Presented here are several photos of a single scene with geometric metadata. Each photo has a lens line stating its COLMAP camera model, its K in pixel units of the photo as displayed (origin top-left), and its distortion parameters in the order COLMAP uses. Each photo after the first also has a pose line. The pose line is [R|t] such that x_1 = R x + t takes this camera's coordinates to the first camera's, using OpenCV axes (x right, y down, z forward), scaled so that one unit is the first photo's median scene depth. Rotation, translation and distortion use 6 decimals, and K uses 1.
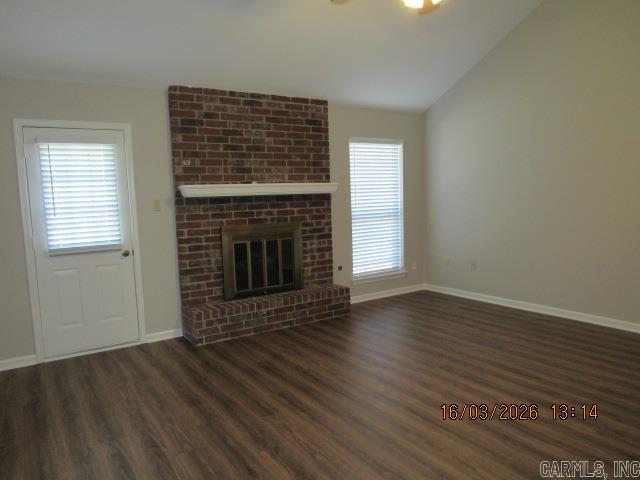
lens RADIAL K [[458.1, 0, 316.2], [0, 458.1, 241.4], [0, 0, 1]] dist [-0.009371, -0.023749]
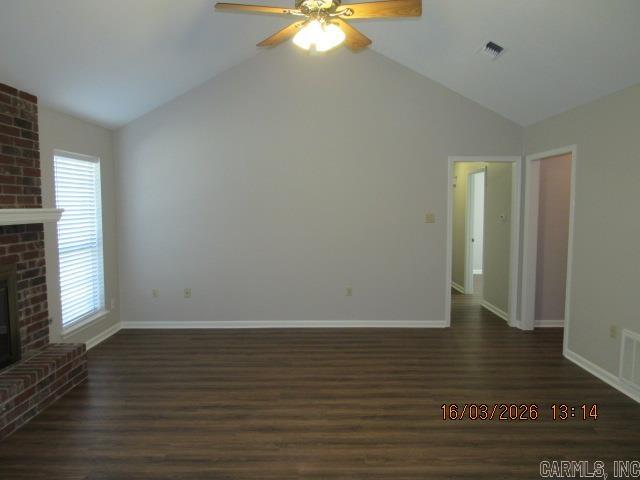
lens RADIAL K [[458.1, 0, 316.2], [0, 458.1, 241.4], [0, 0, 1]] dist [-0.009371, -0.023749]
pose [[0.553366, -0.038038, 0.832069, -0.370137], [0.070613, 0.997503, -0.001360, -0.045588], [-0.829939, 0.059507, 0.554671, 0.251933]]
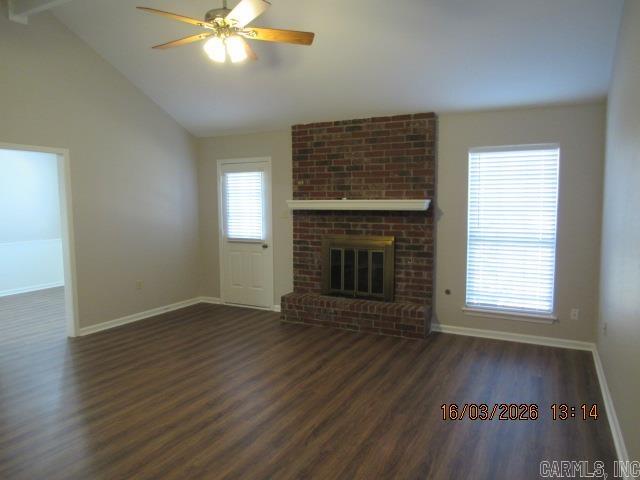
lens RADIAL K [[458.1, 0, 316.2], [0, 458.1, 241.4], [0, 0, 1]] dist [-0.009371, -0.023749]
pose [[0.498423, 0.107542, -0.860238, 0.801969], [-0.098042, 0.992903, 0.067322, -0.089349], [0.861372, 0.050785, 0.505430, 0.351782]]
